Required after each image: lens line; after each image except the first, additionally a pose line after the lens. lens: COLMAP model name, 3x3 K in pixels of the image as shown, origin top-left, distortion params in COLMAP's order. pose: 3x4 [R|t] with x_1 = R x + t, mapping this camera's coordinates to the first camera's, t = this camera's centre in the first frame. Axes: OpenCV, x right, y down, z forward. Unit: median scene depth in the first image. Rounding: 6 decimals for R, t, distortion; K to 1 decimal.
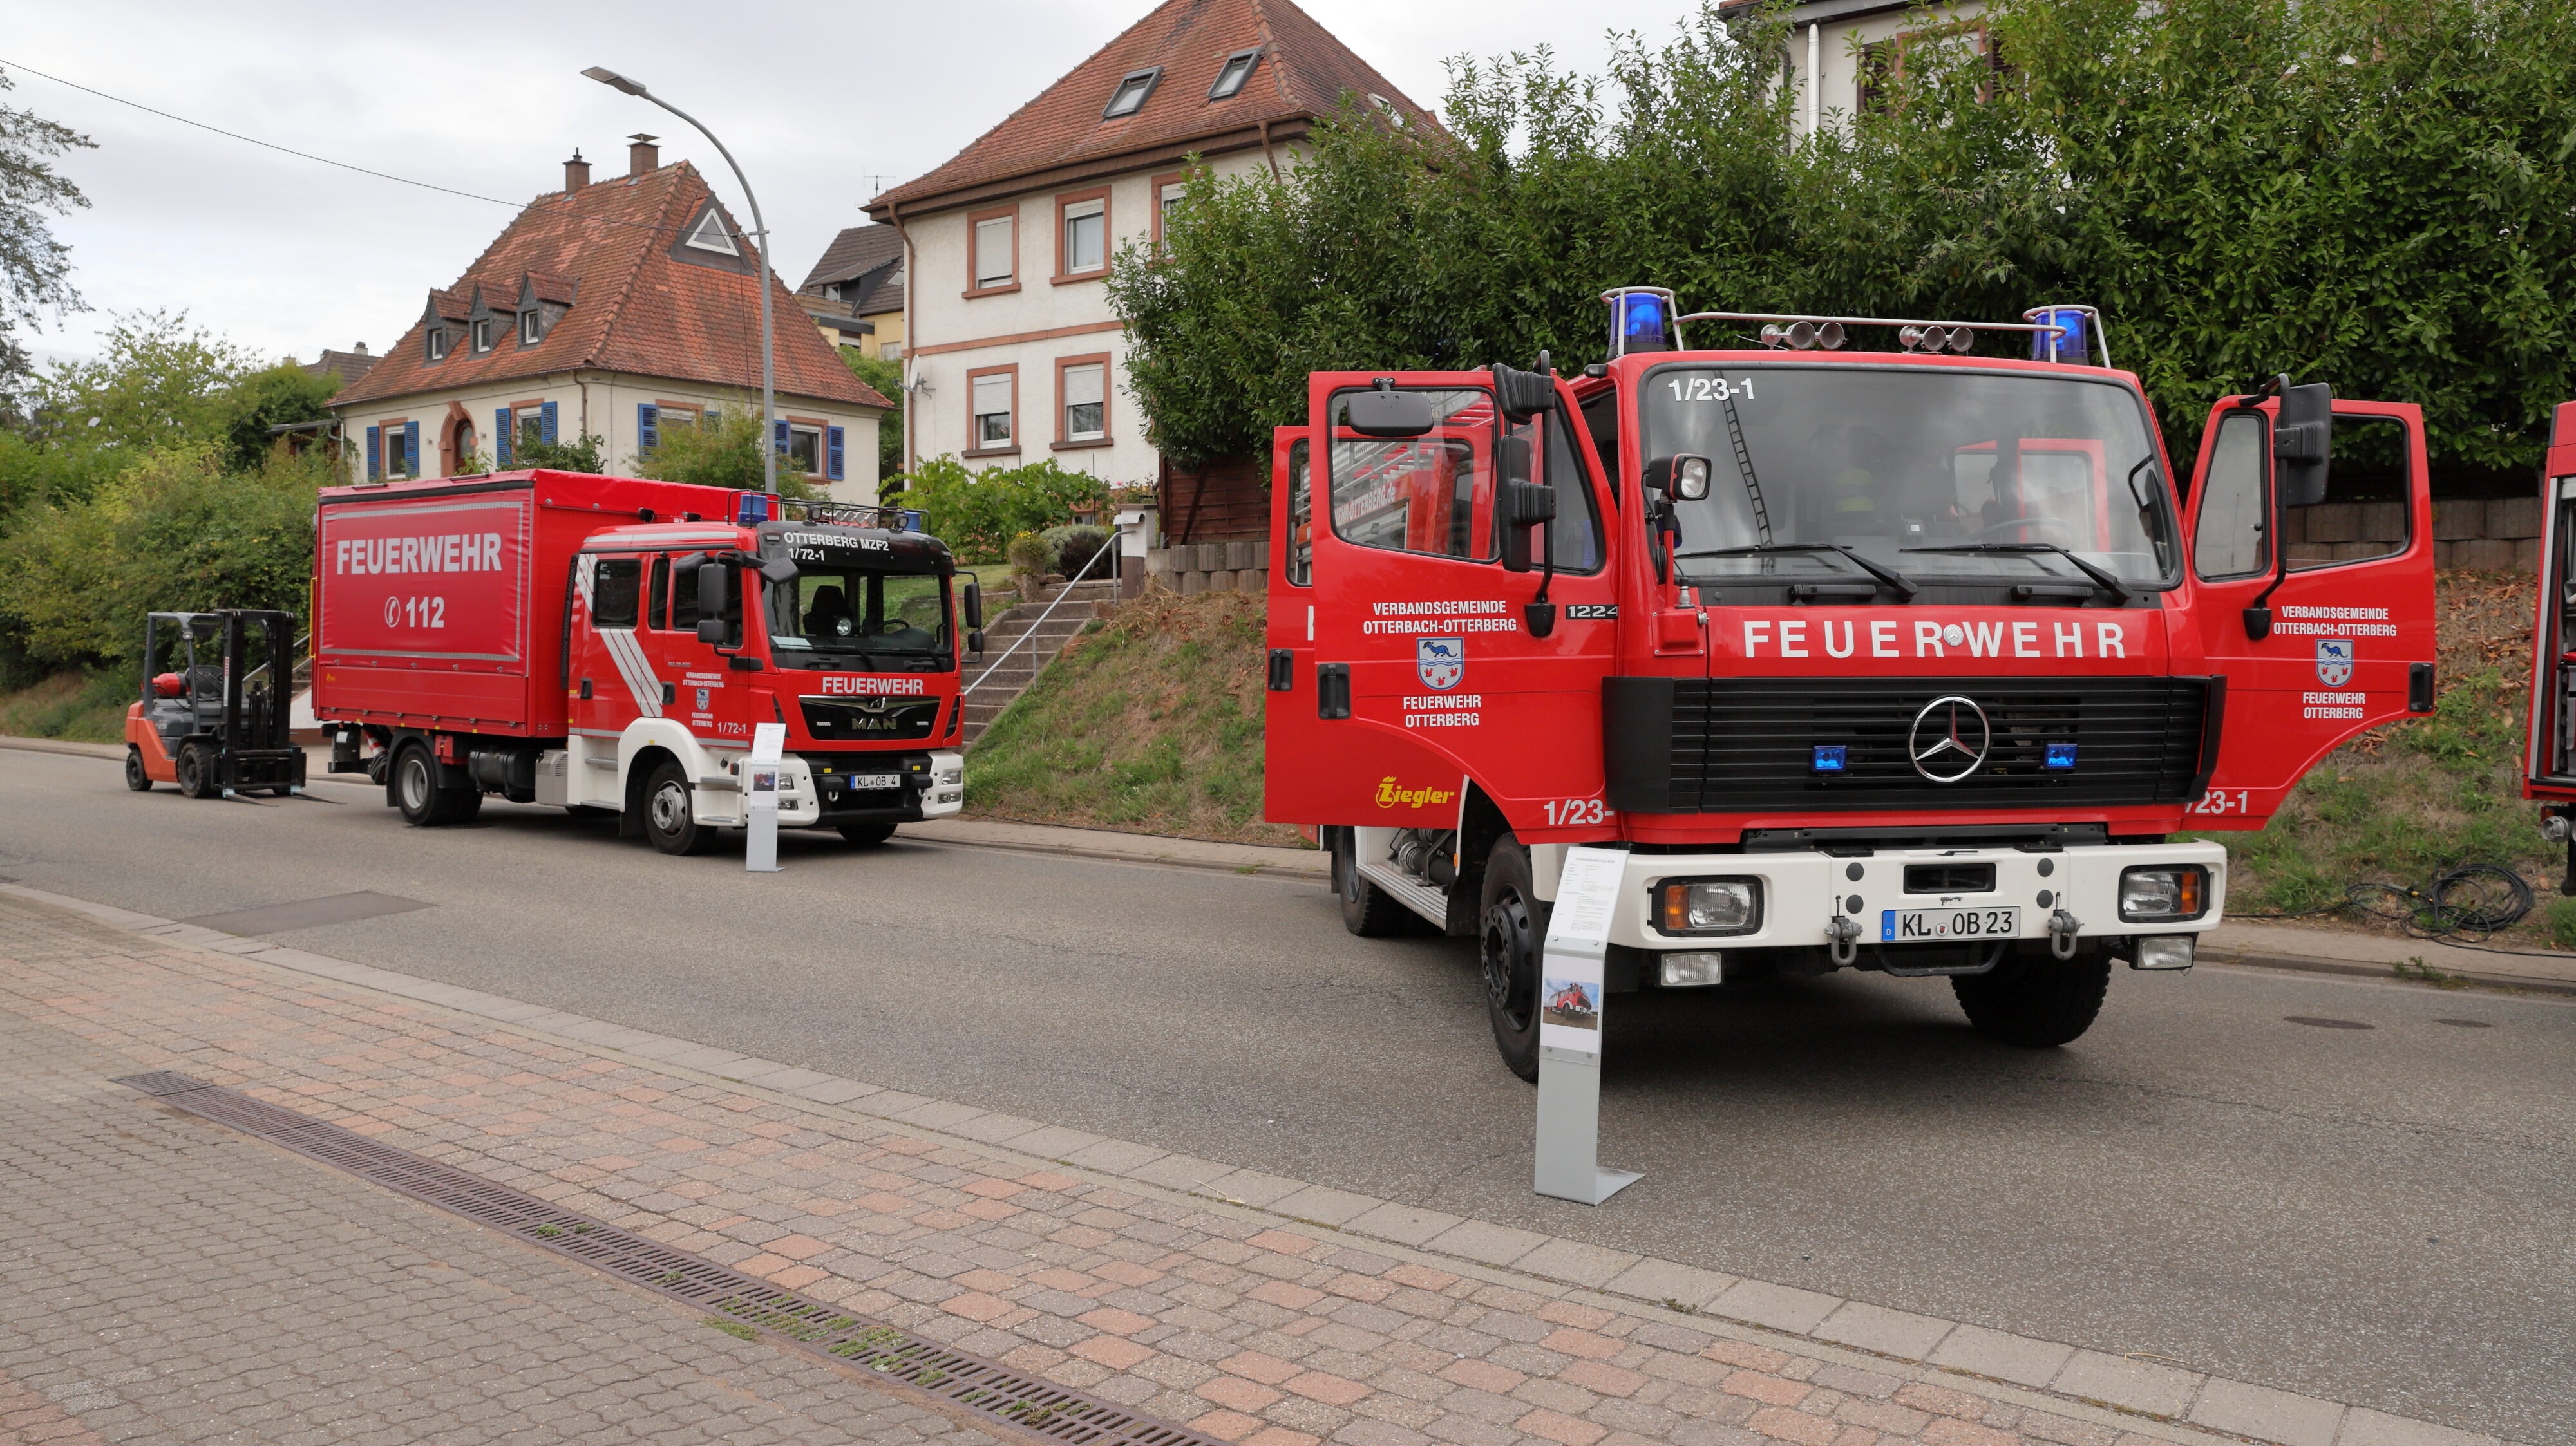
lens RADIAL K [[1874.1, 0, 1288.0], [0, 1874.1, 723.0], [0, 0, 1]] dist [-0.082255, 0.076830]
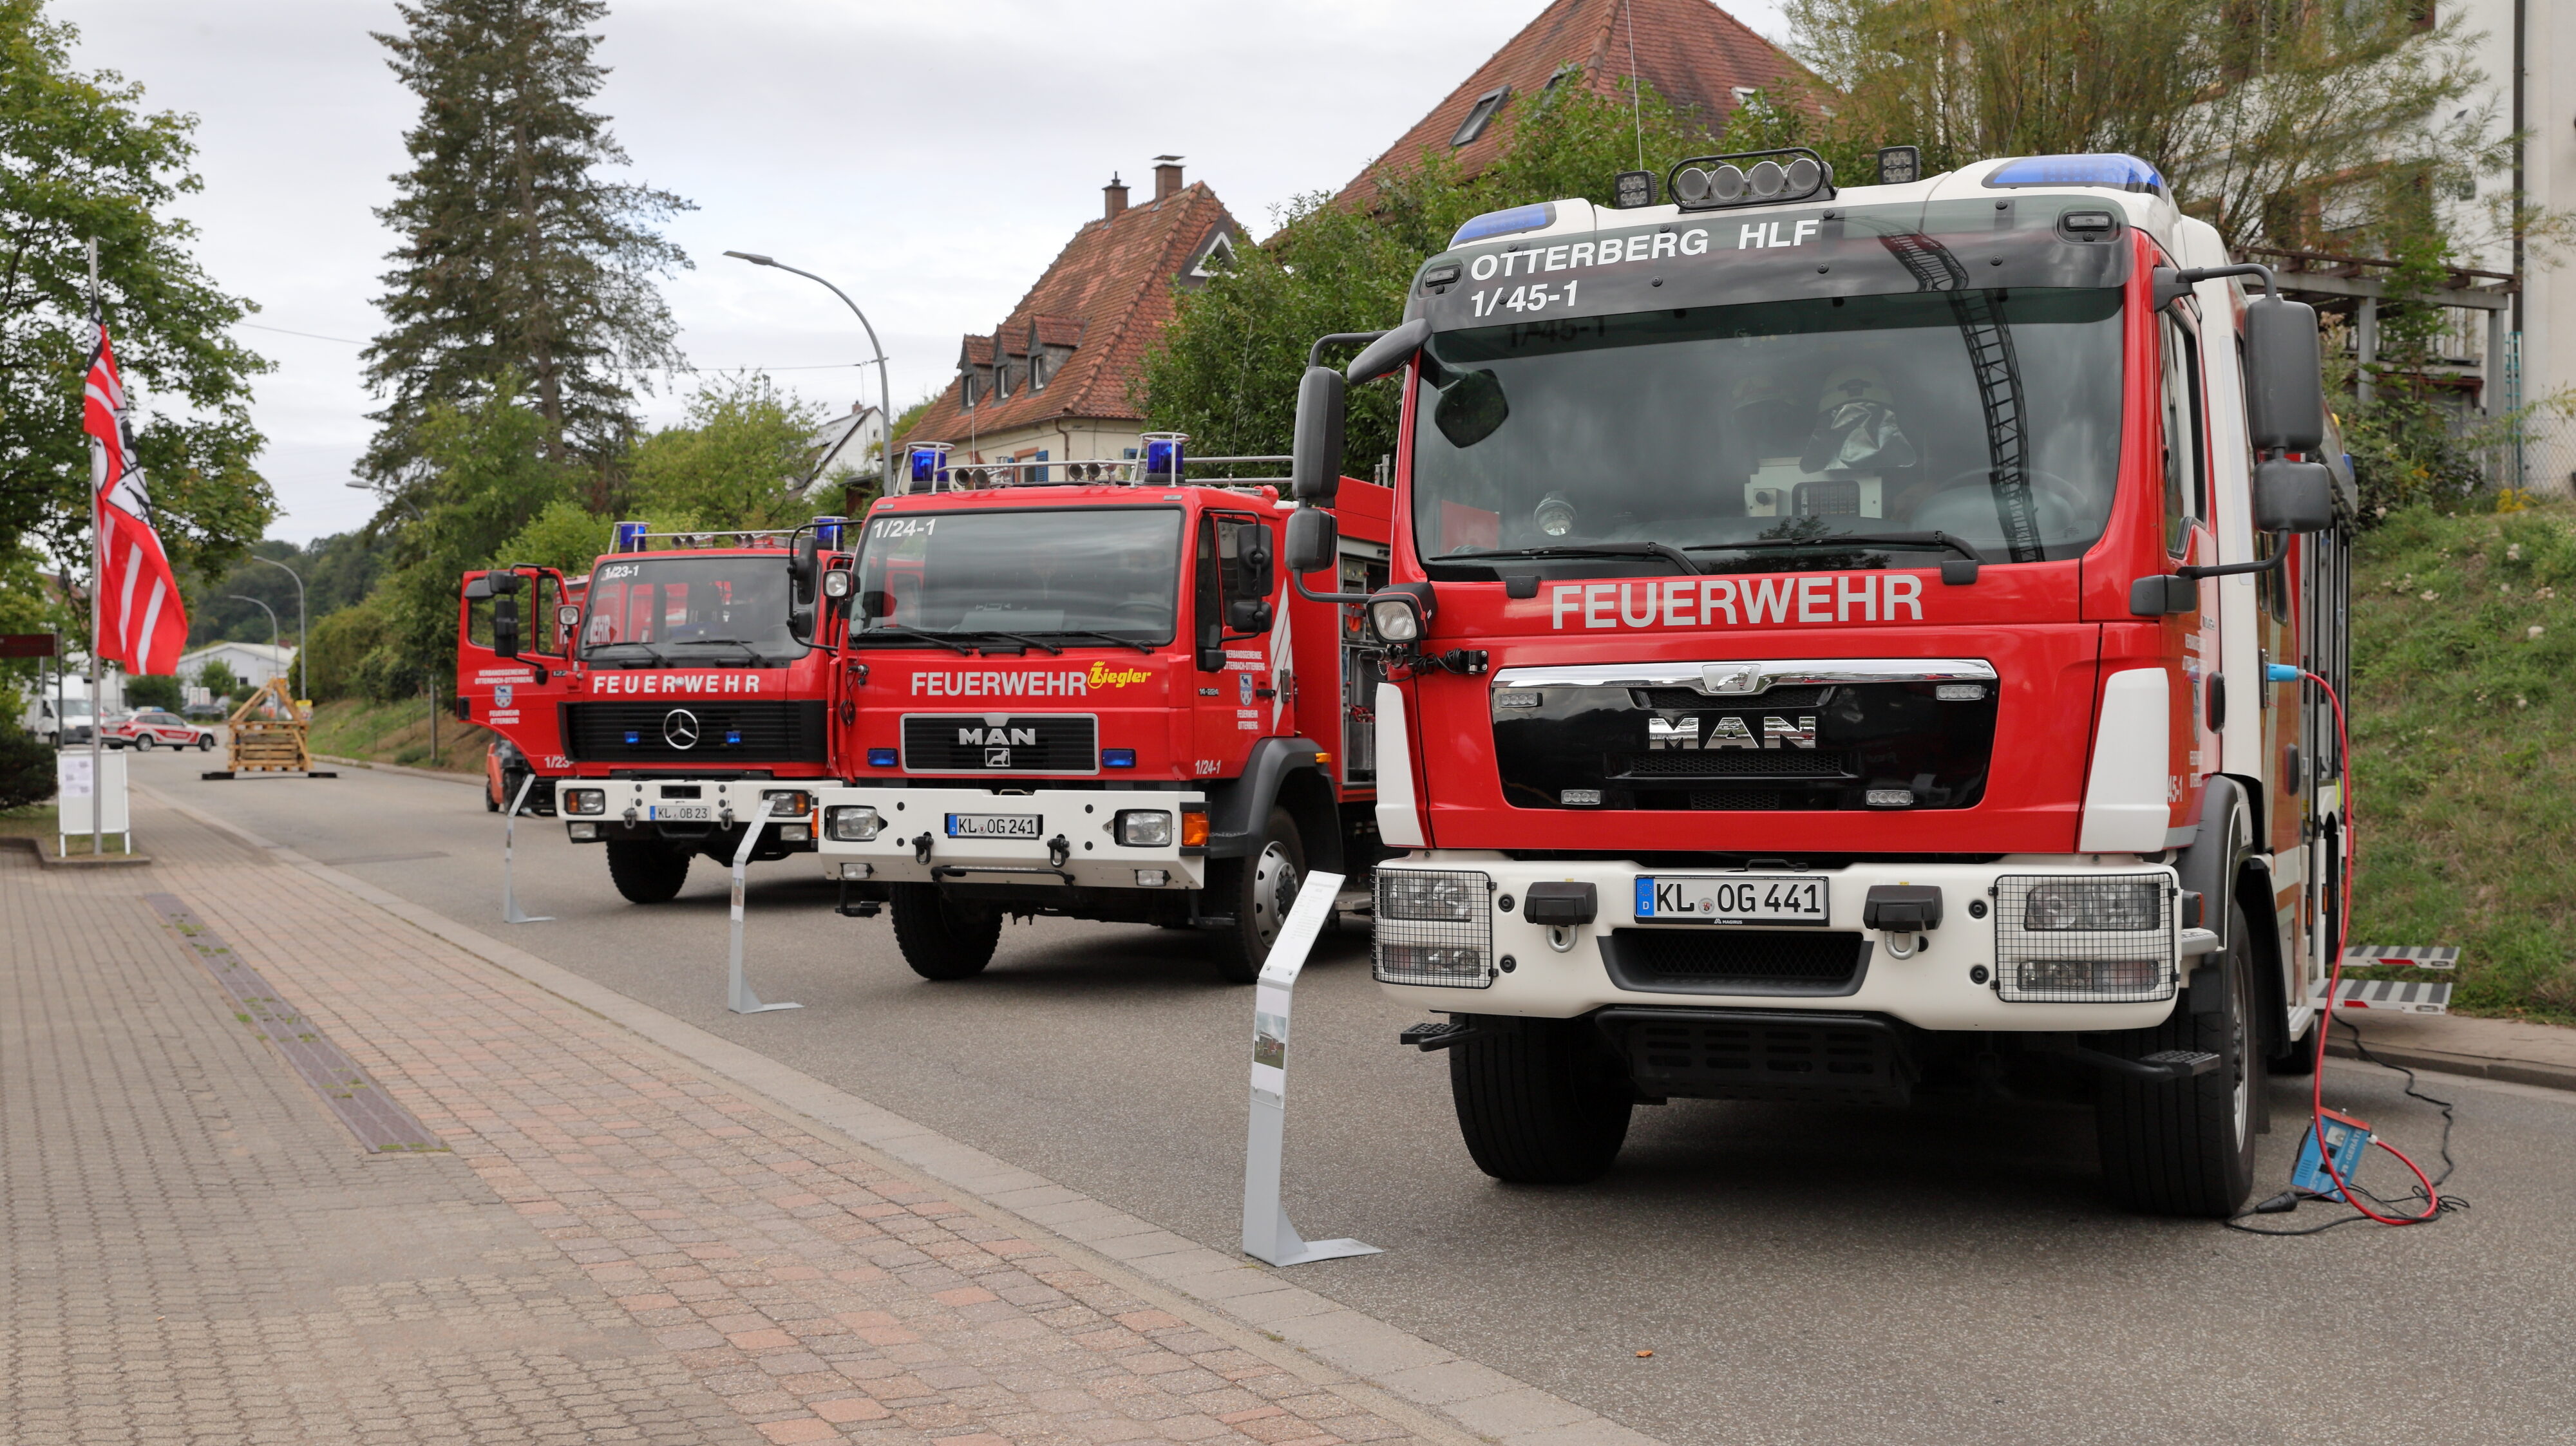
lens RADIAL K [[2814.8, 0, 1288.0], [0, 2814.8, 723.0], [0, 0, 1]] dist [0.005695, 0.003663]
pose [[0.890398, -0.000584, -0.455182, 0.764243], [-0.015668, 0.999367, -0.031931, 0.029341], [0.454912, 0.035563, 0.889826, -0.500067]]
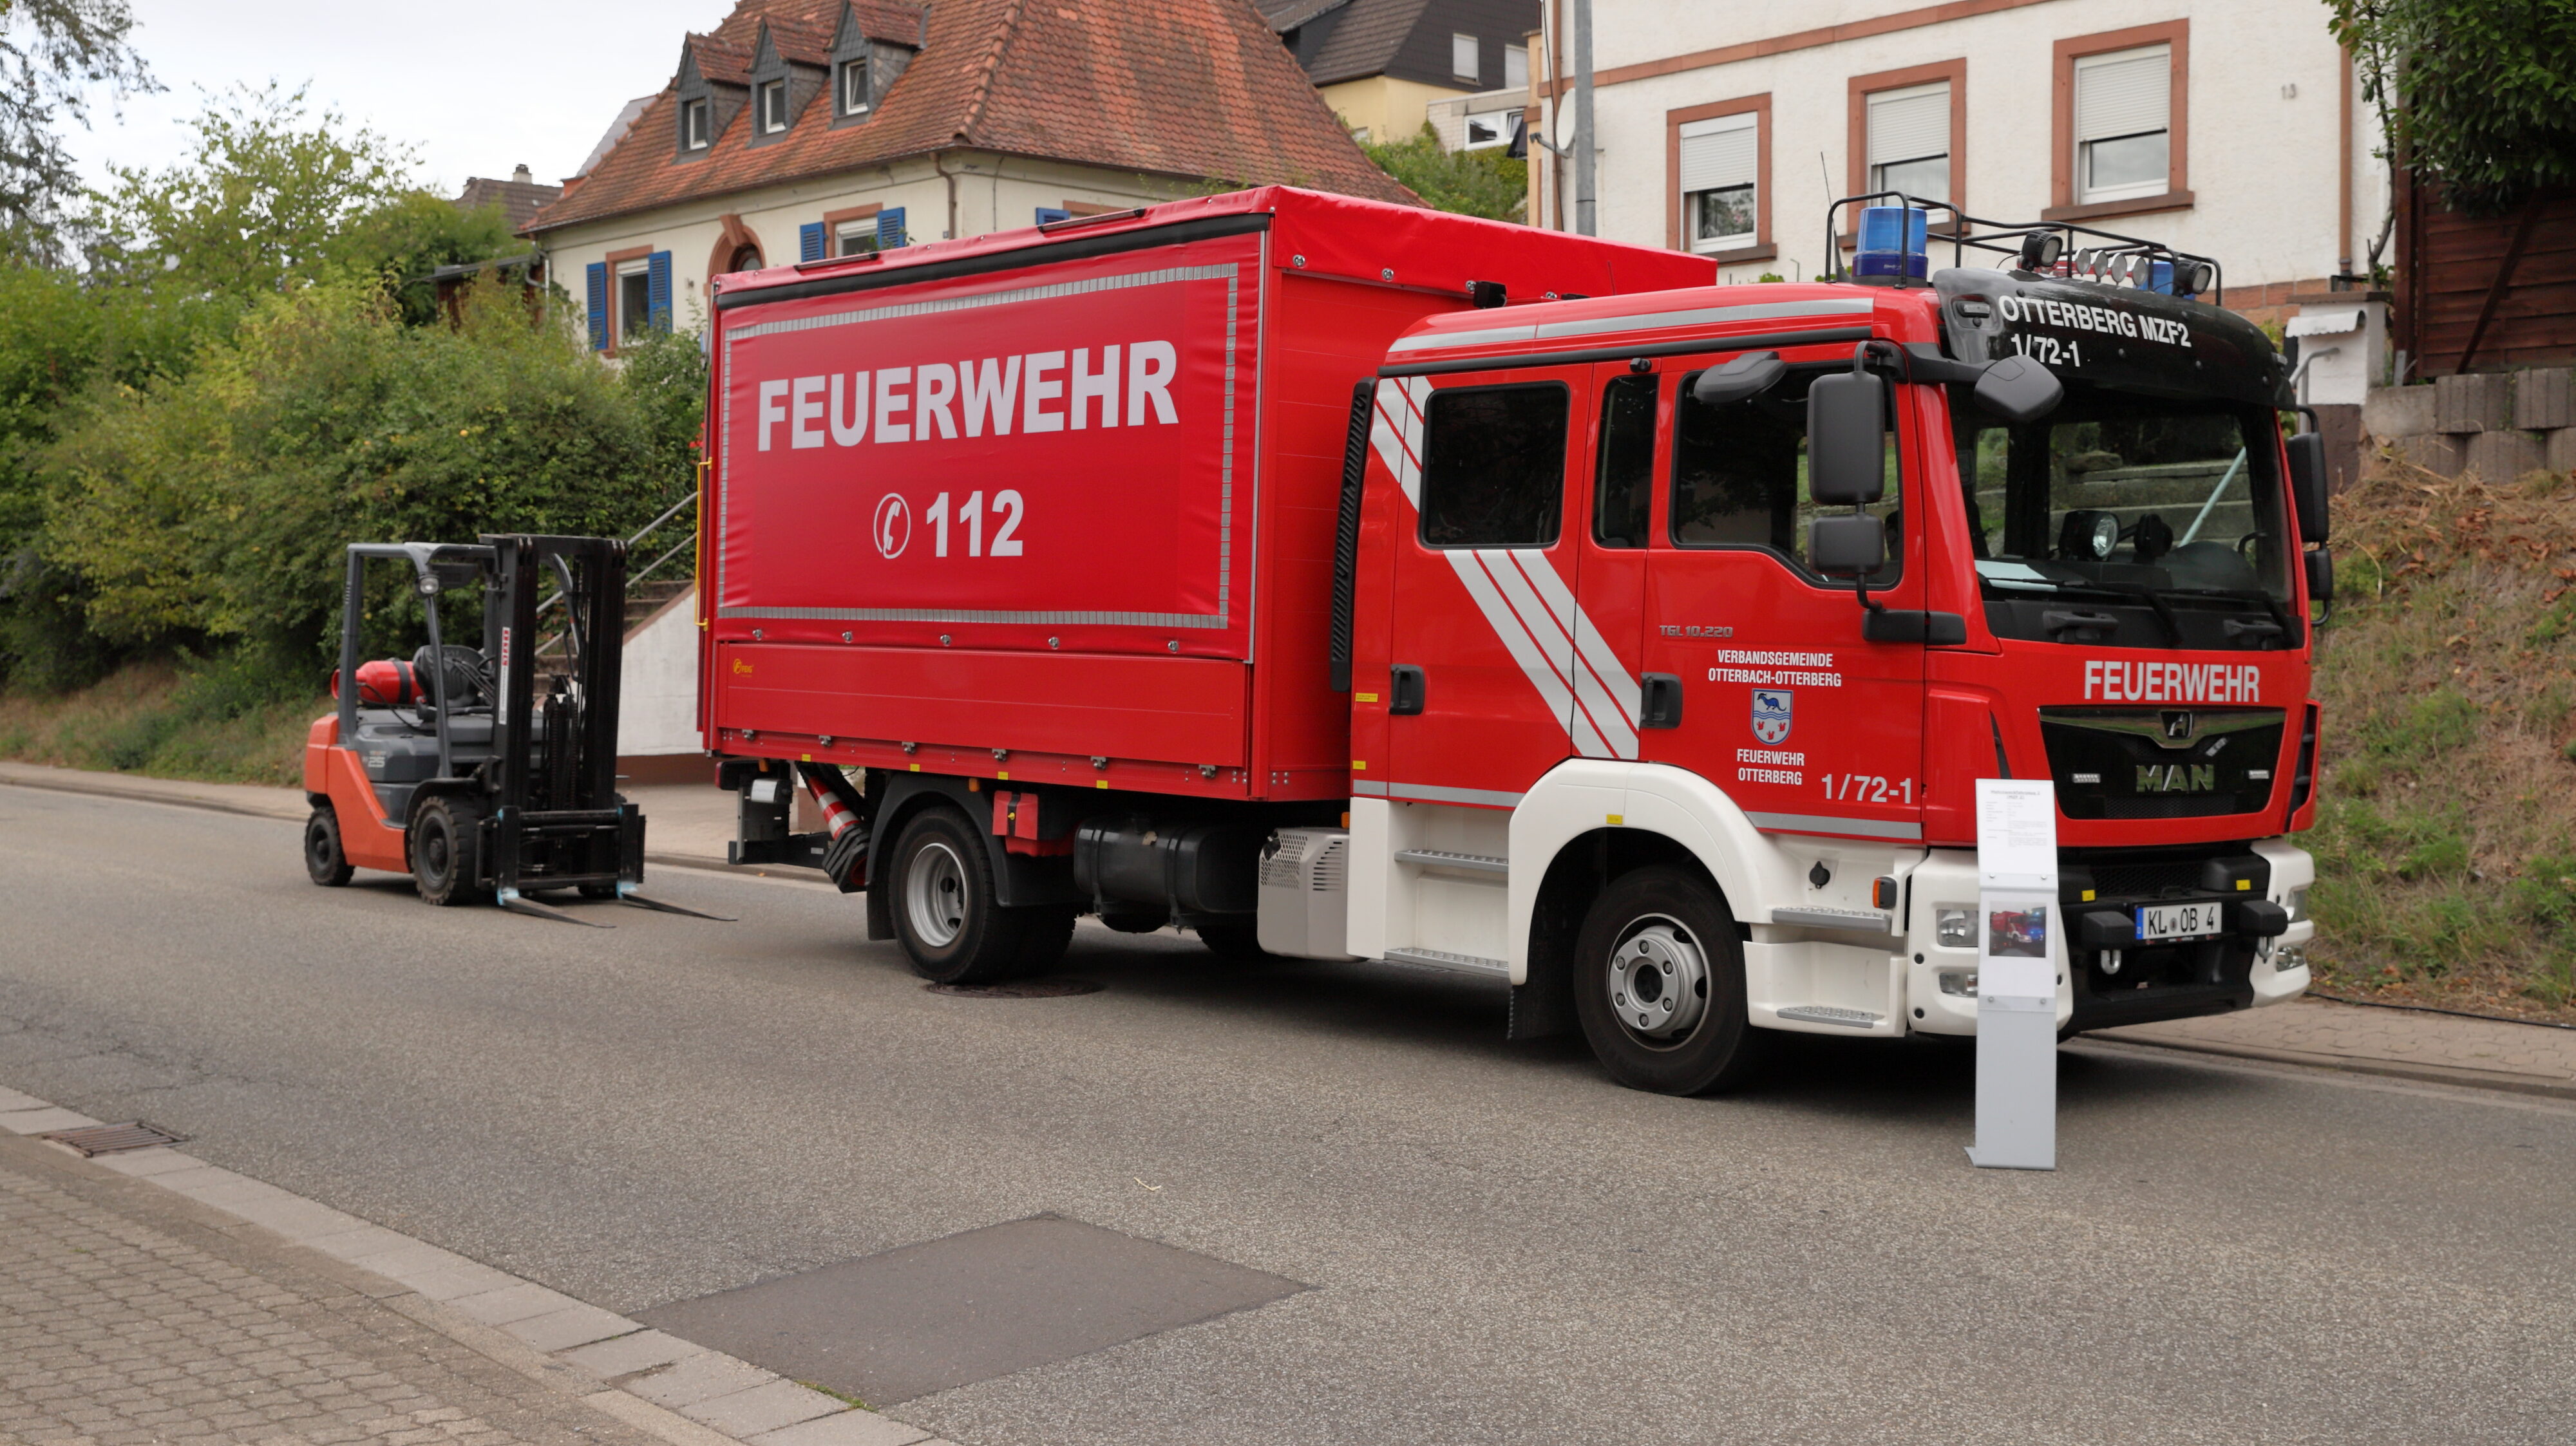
lens RADIAL K [[2780.7, 0, 1288.0], [0, 2780.7, 723.0], [0, 0, 1]] dist [0.005081, 0.102267]
pose [[0.983585, 0.000058, -0.180445, -0.216186], [-0.000933, 0.999988, -0.004762, -0.005847], [0.180442, 0.004852, 0.983574, 0.271229]]
